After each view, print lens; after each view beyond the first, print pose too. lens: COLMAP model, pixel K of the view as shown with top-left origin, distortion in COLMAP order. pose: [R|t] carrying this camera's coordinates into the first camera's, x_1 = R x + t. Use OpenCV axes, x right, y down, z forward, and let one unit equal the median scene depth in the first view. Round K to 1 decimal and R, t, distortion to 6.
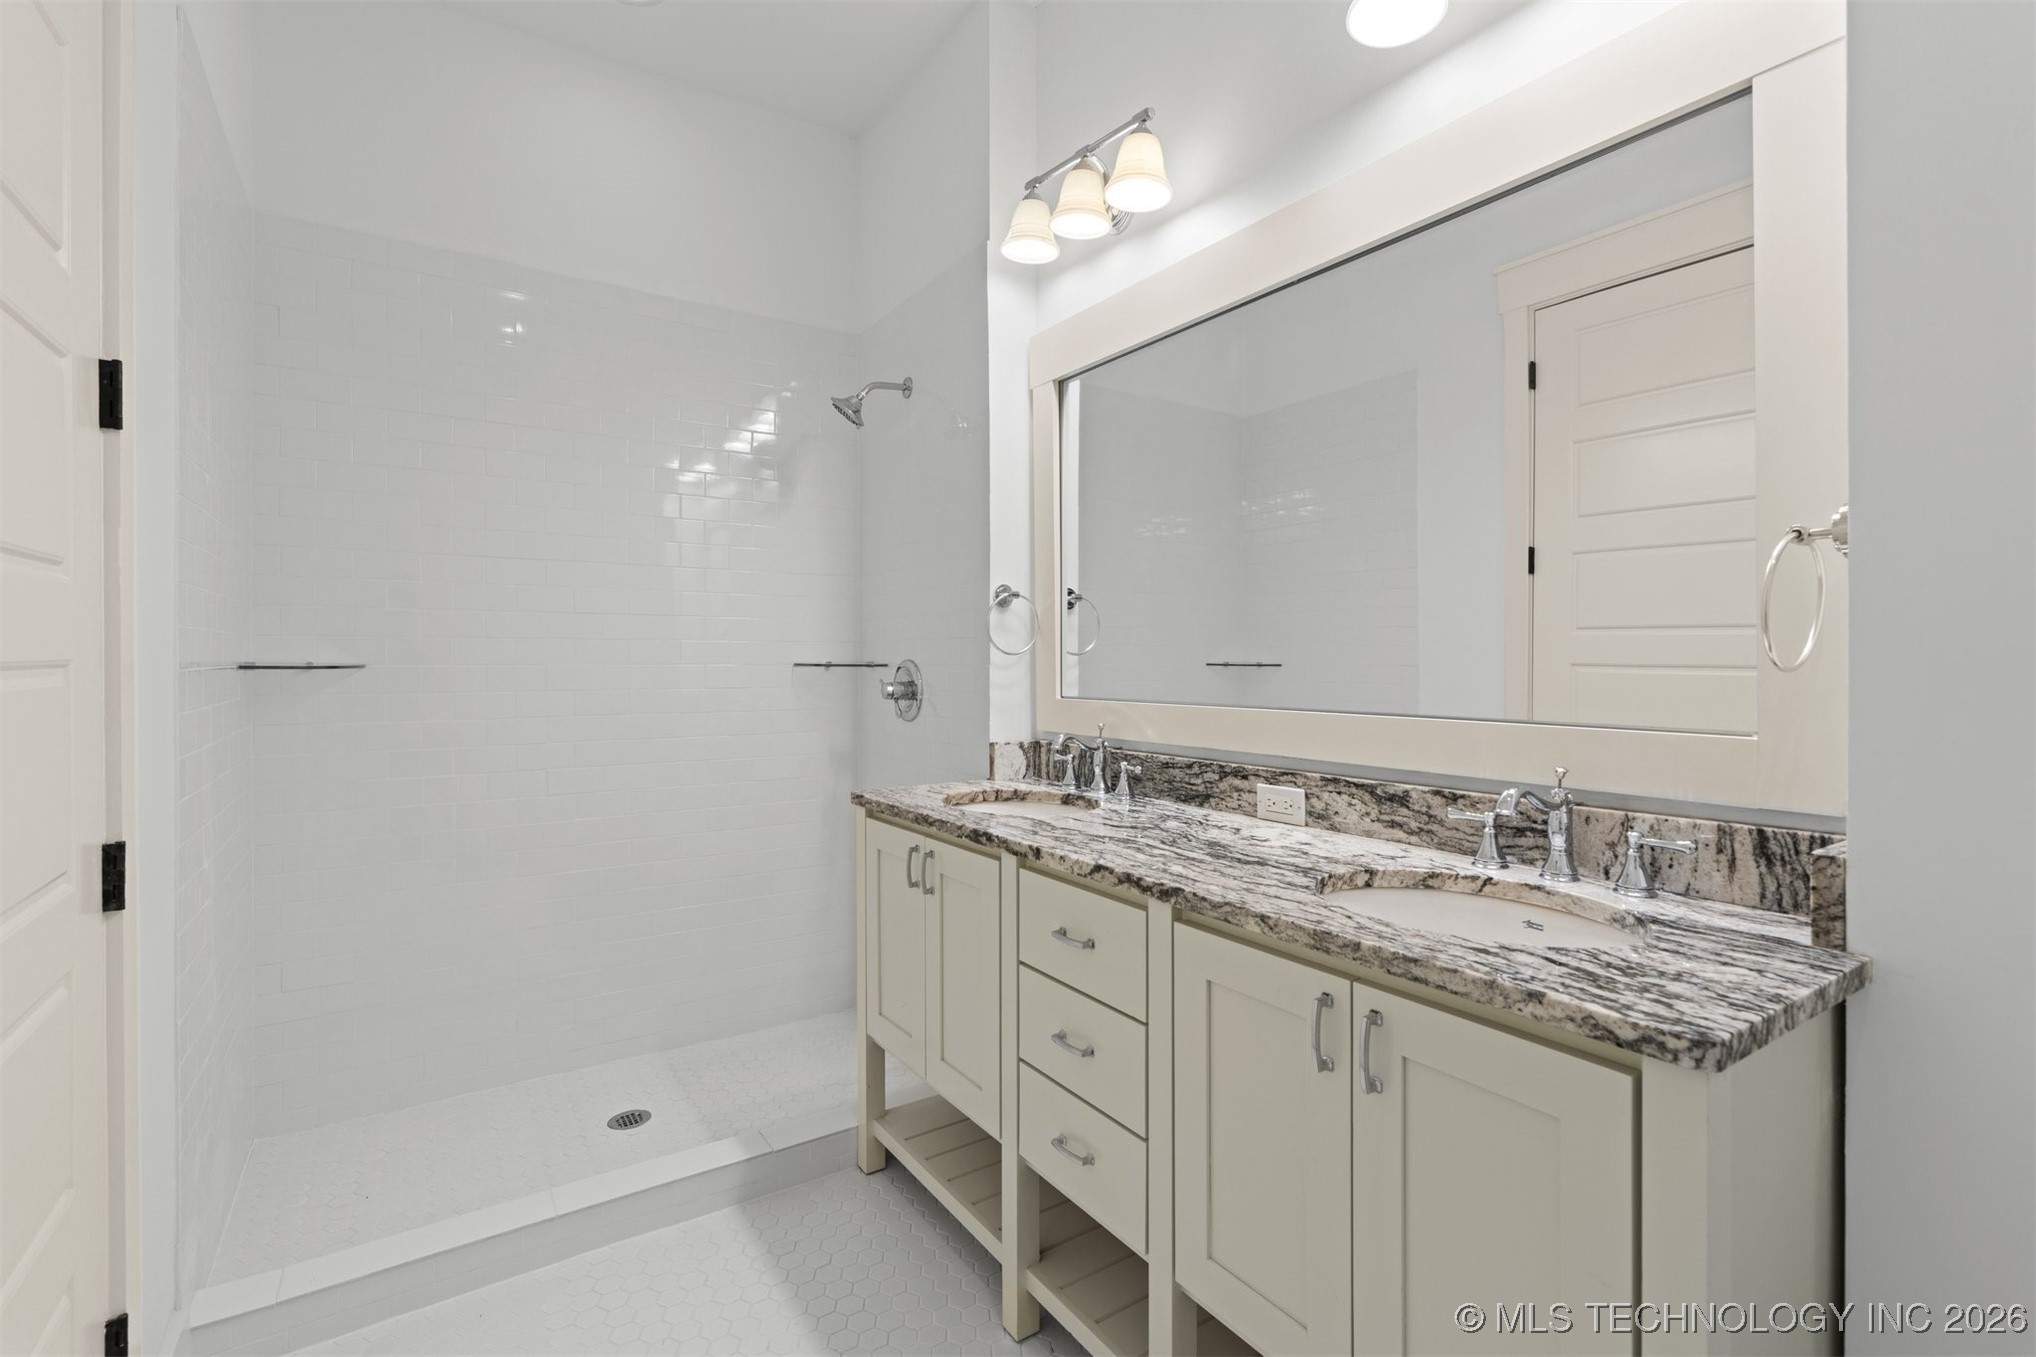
lens RADIAL K [[920.0, 0, 1009.1], [0, 920.0, 664.2], [0, 0, 1]] dist [-0.009112, 0.003209]
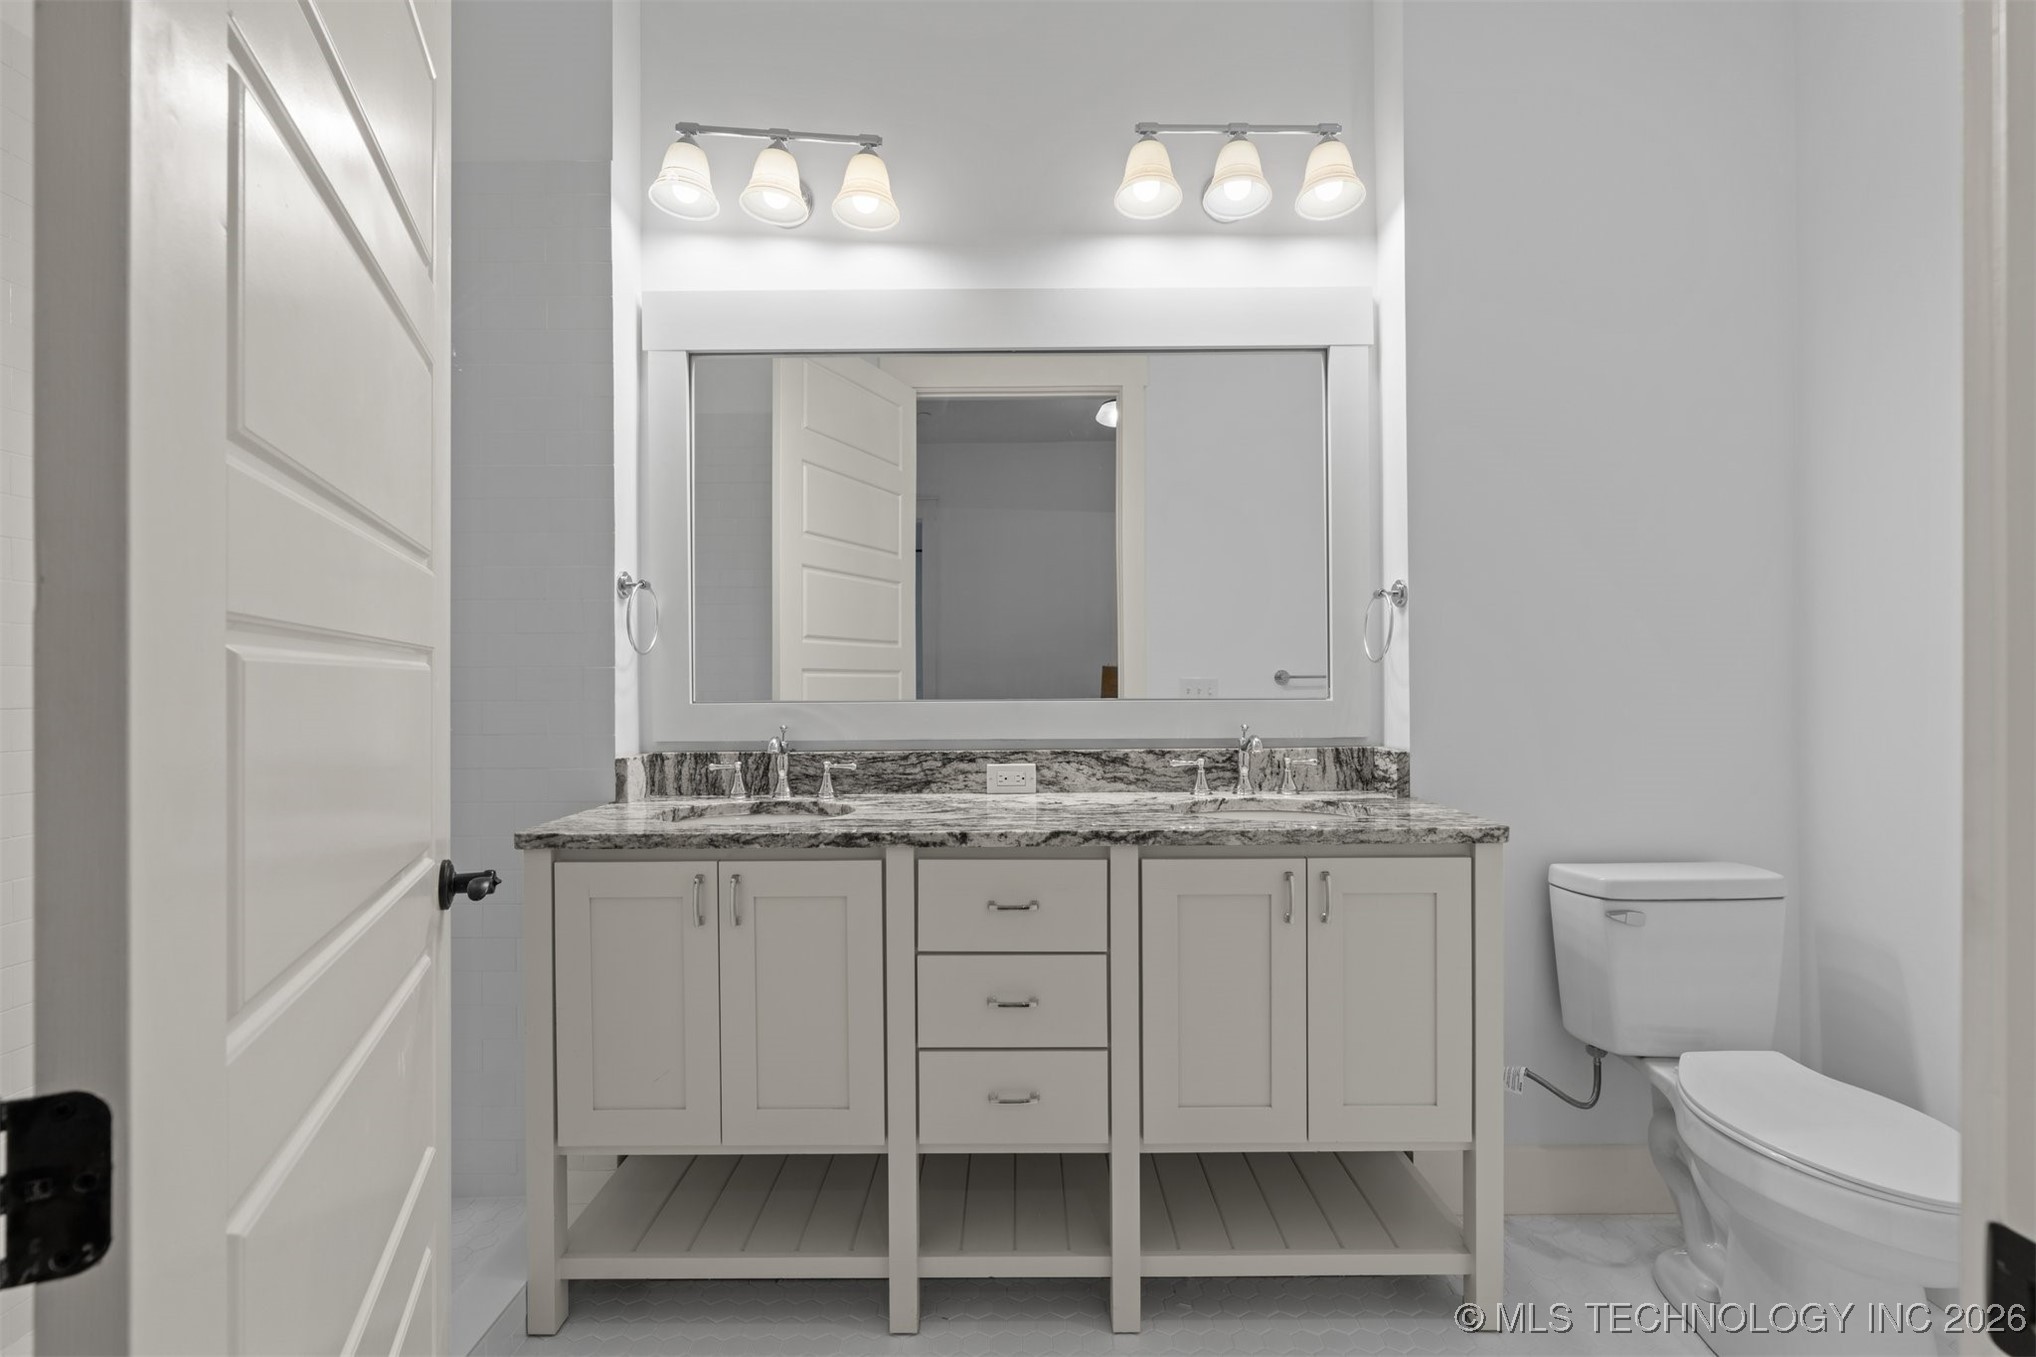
lens RADIAL K [[920.0, 0, 1012.4], [0, 920.0, 678.3], [0, 0, 1]] dist [-0.009112, 0.003209]
pose [[0.553997, -0.001877, 0.832517, -0.738726], [0.007736, 0.999966, -0.002894, 0.024553], [-0.832483, 0.008043, 0.553993, 0.337302]]
